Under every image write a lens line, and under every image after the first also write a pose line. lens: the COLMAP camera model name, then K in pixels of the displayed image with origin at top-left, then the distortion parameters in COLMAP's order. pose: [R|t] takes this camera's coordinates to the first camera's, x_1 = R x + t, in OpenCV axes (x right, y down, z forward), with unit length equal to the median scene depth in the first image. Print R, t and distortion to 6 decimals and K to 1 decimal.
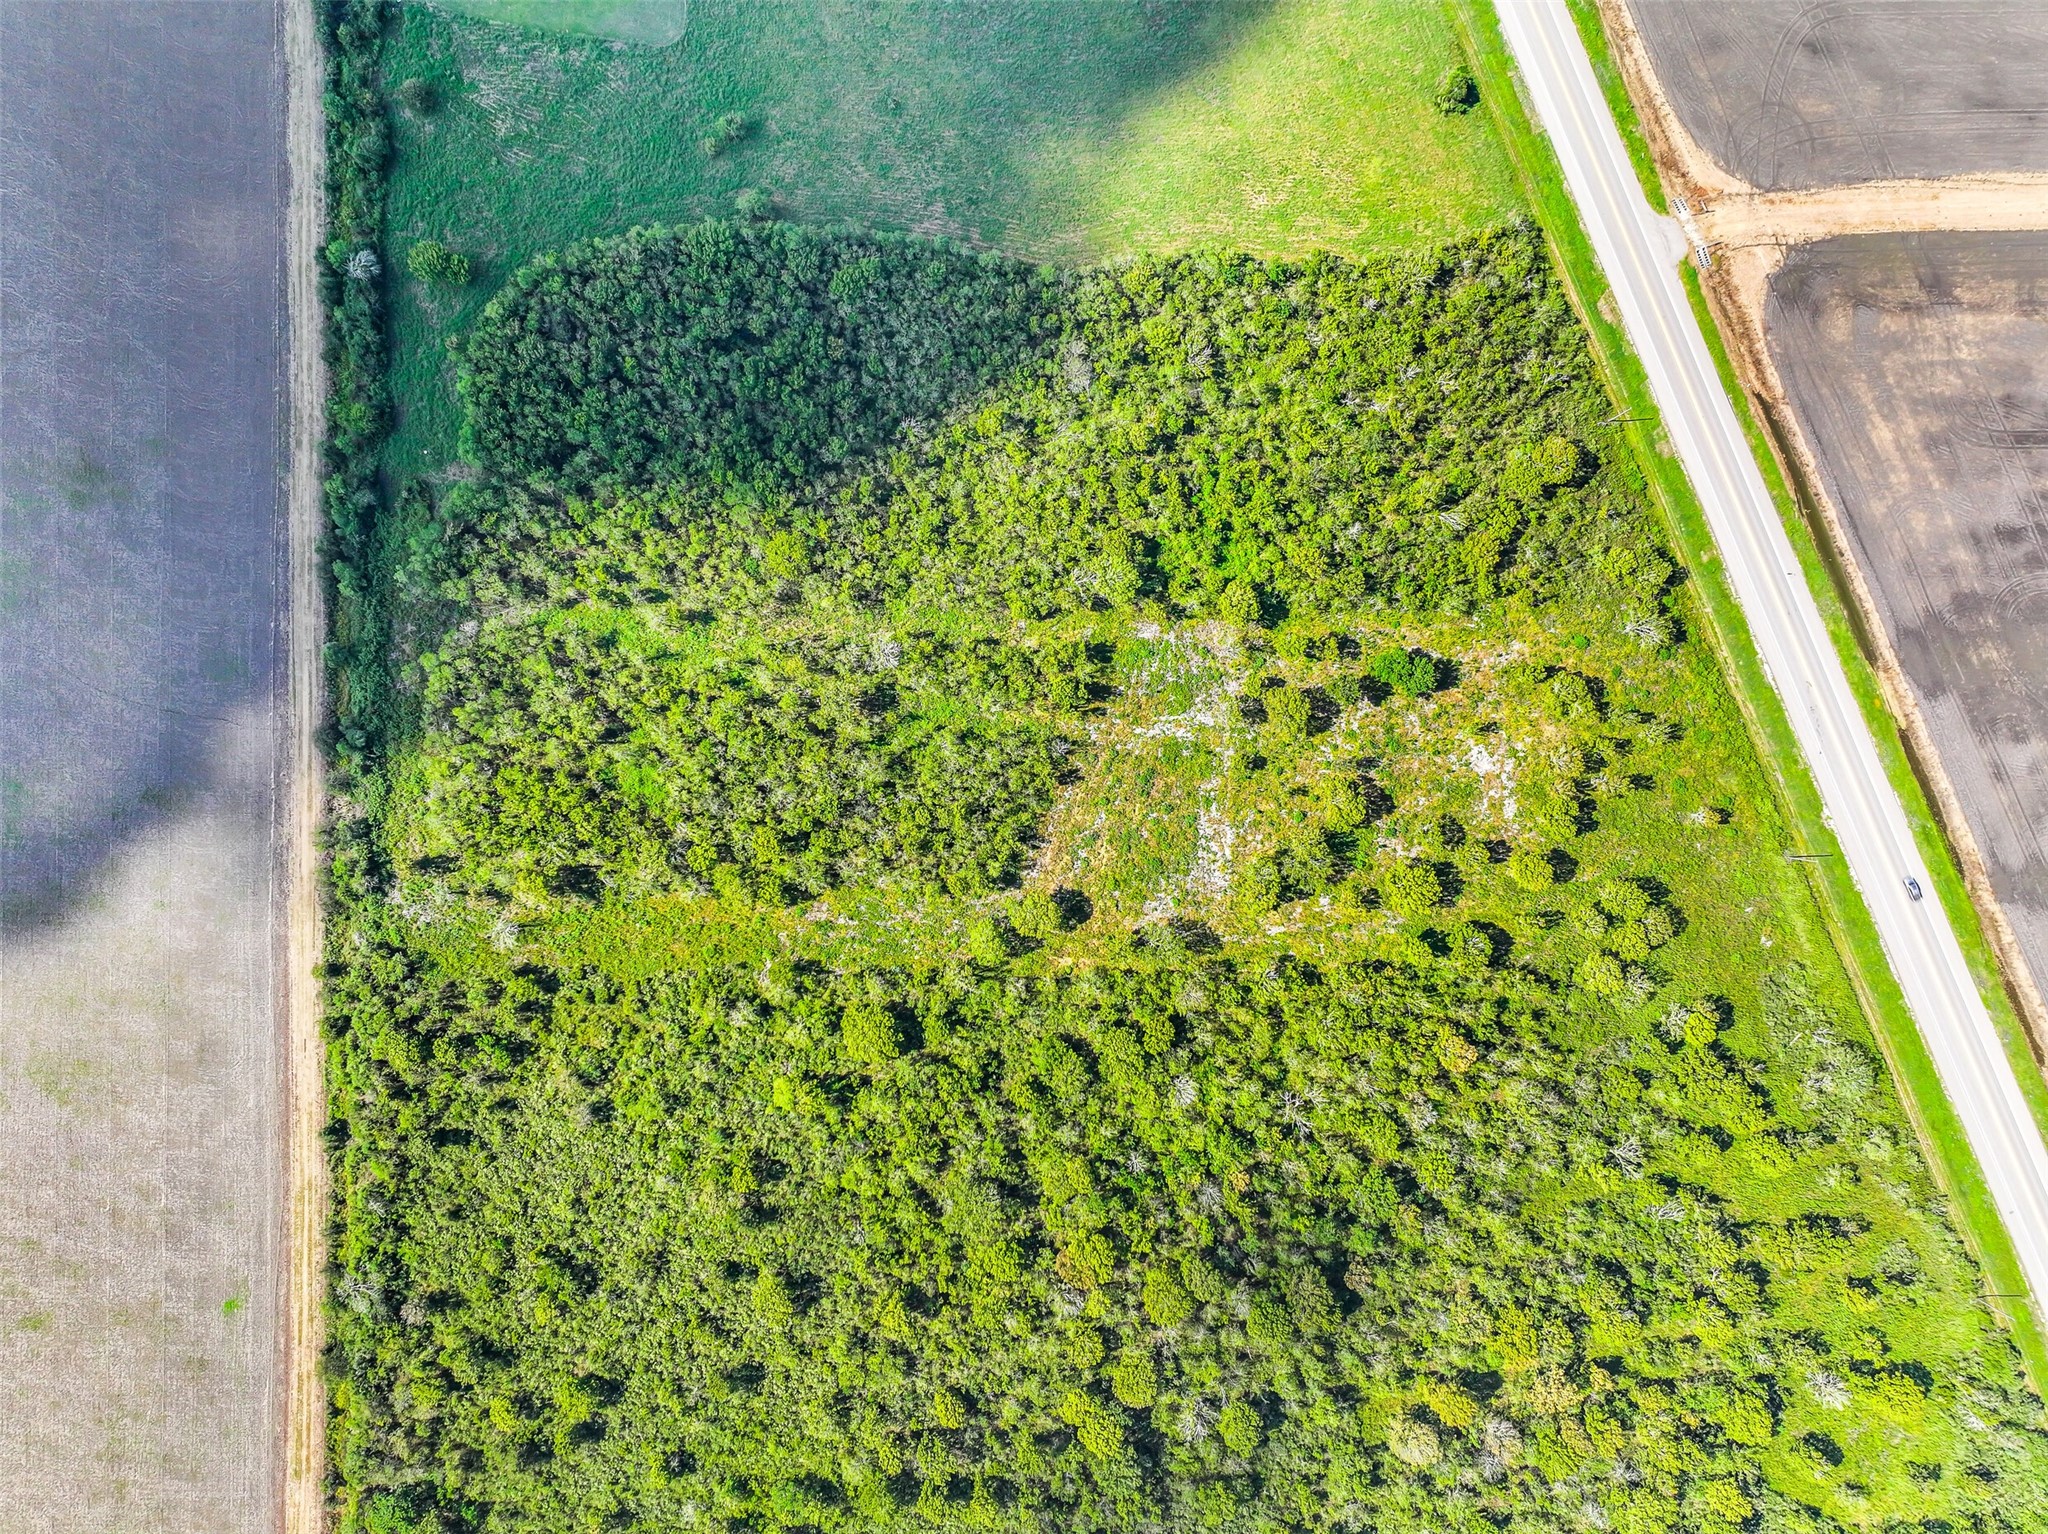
lens RADIAL K [[1431.6, 0, 1022.4], [0, 1431.6, 799.9], [0, 0, 1]] dist [0.003140, 0.005767]
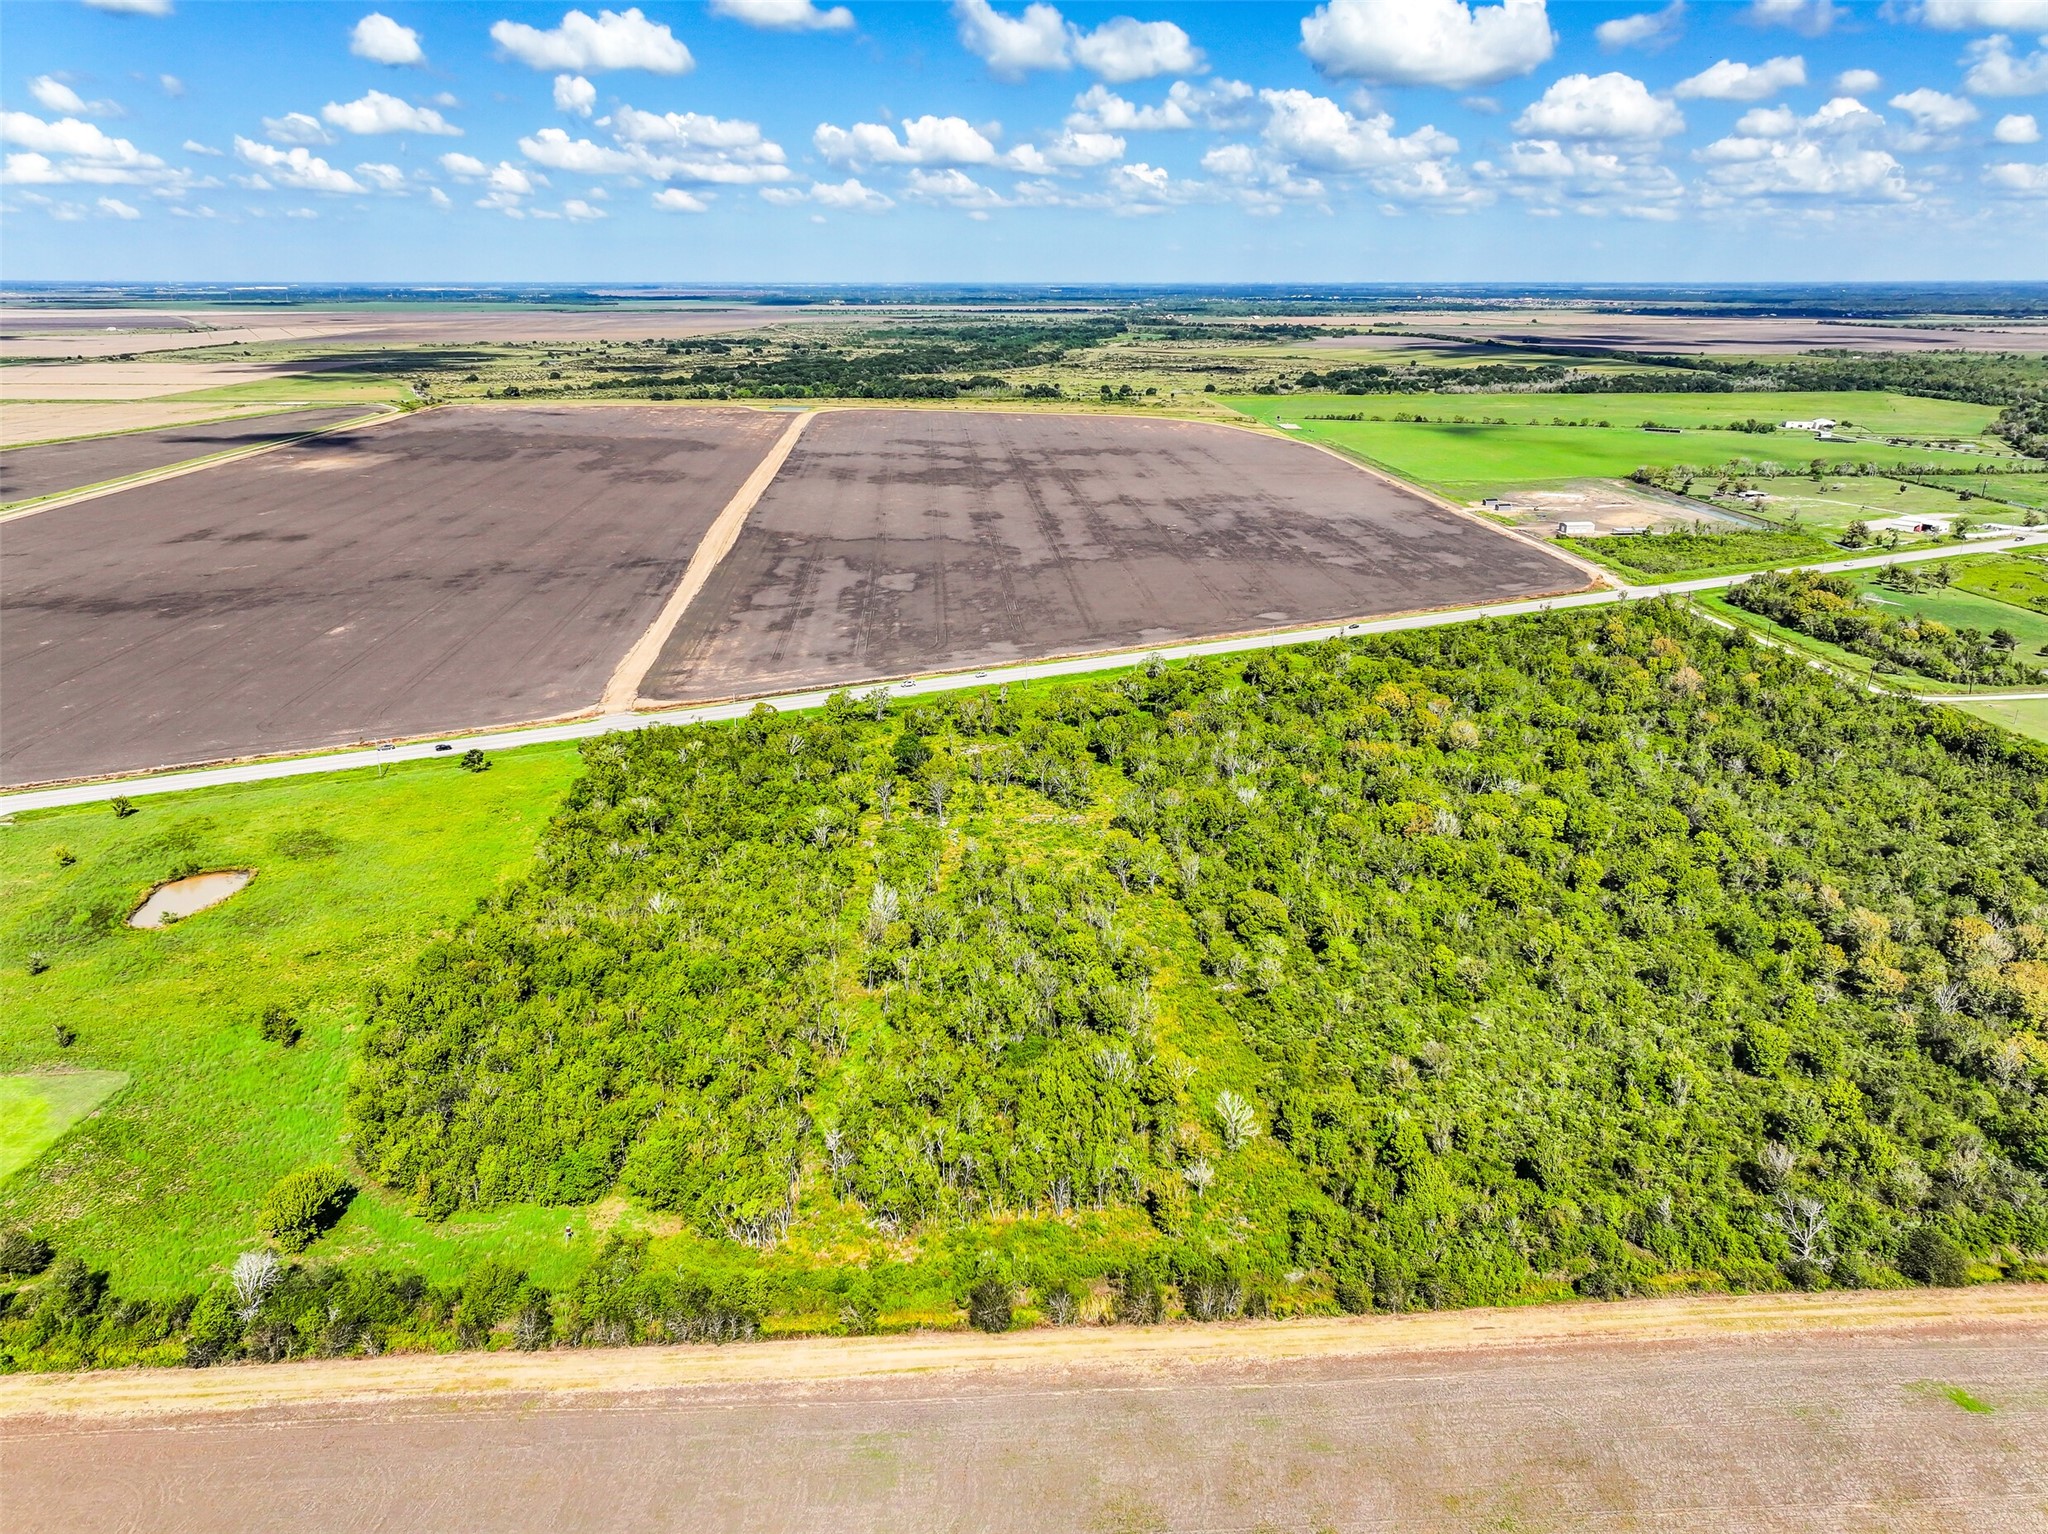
lens RADIAL K [[1441.7, 0, 1024.0], [0, 1441.7, 767.0], [0, 0, 1]] dist [-0.003425, 0.019717]
pose [[-0.068176, -0.307369, 0.949145, -1.019218], [0.997672, -0.019328, 0.065403, -0.066051], [-0.001757, 0.951394, 0.307971, 0.576940]]
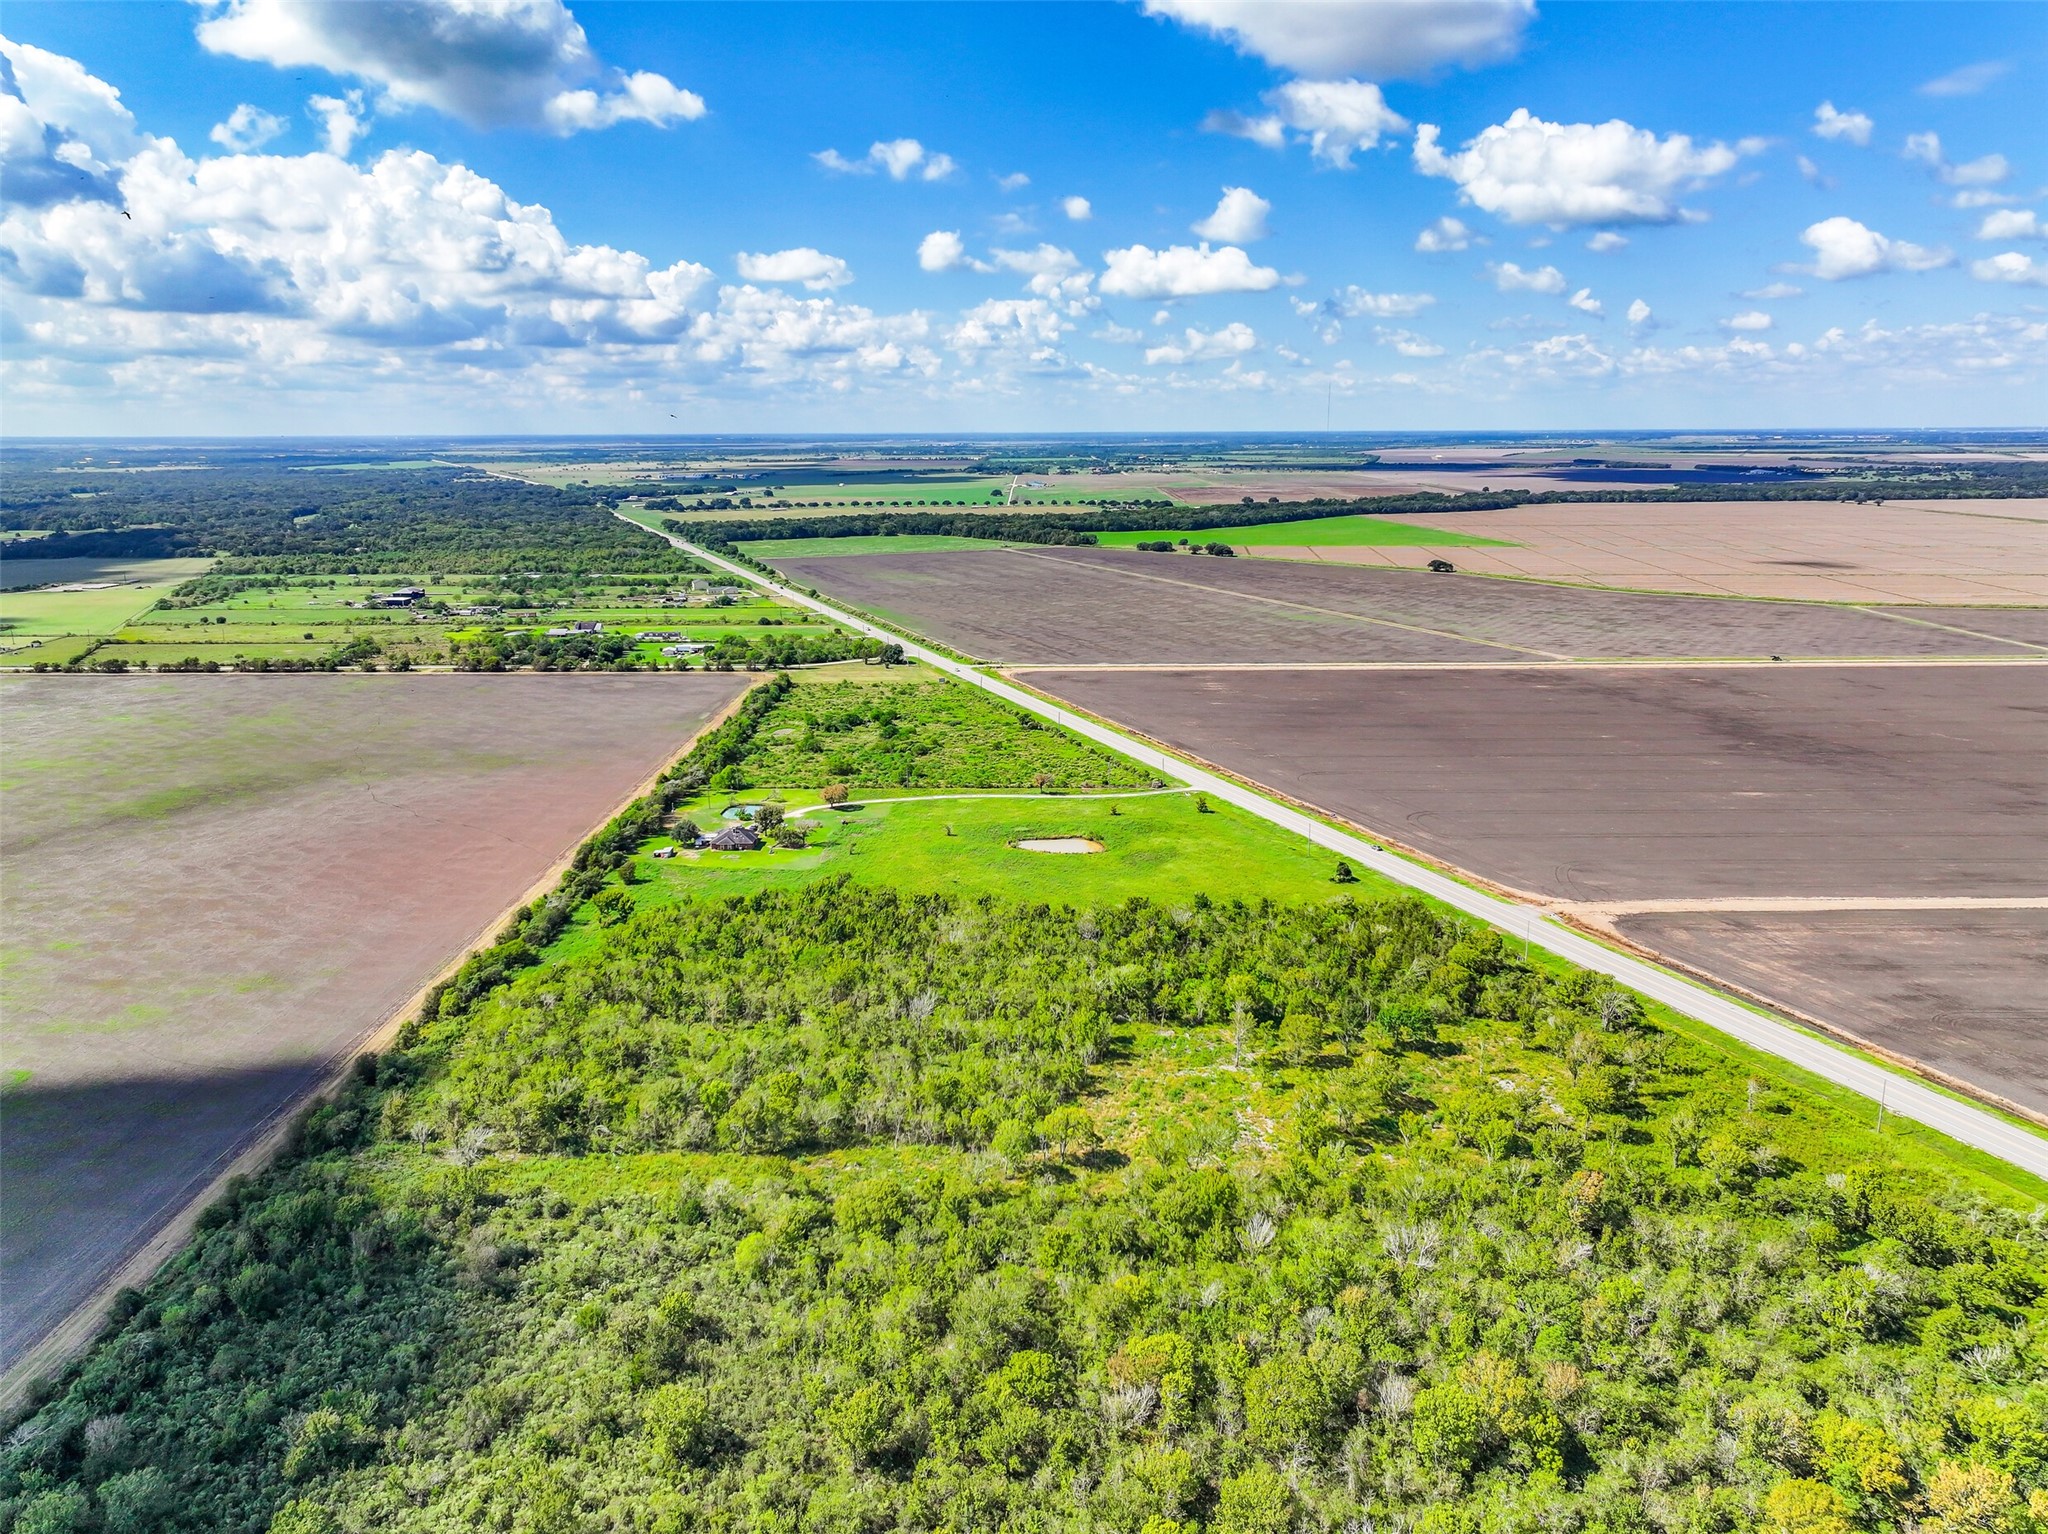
lens RADIAL K [[1450.0, 0, 1027.5], [0, 1450.0, 746.8], [0, 0, 1]] dist [0.008362, 0.007179]
pose [[0.999787, 0.012110, -0.016726, -0.001889], [-0.018958, 0.217089, -0.975968, 0.914240], [-0.008188, 0.976077, 0.217273, 0.547837]]
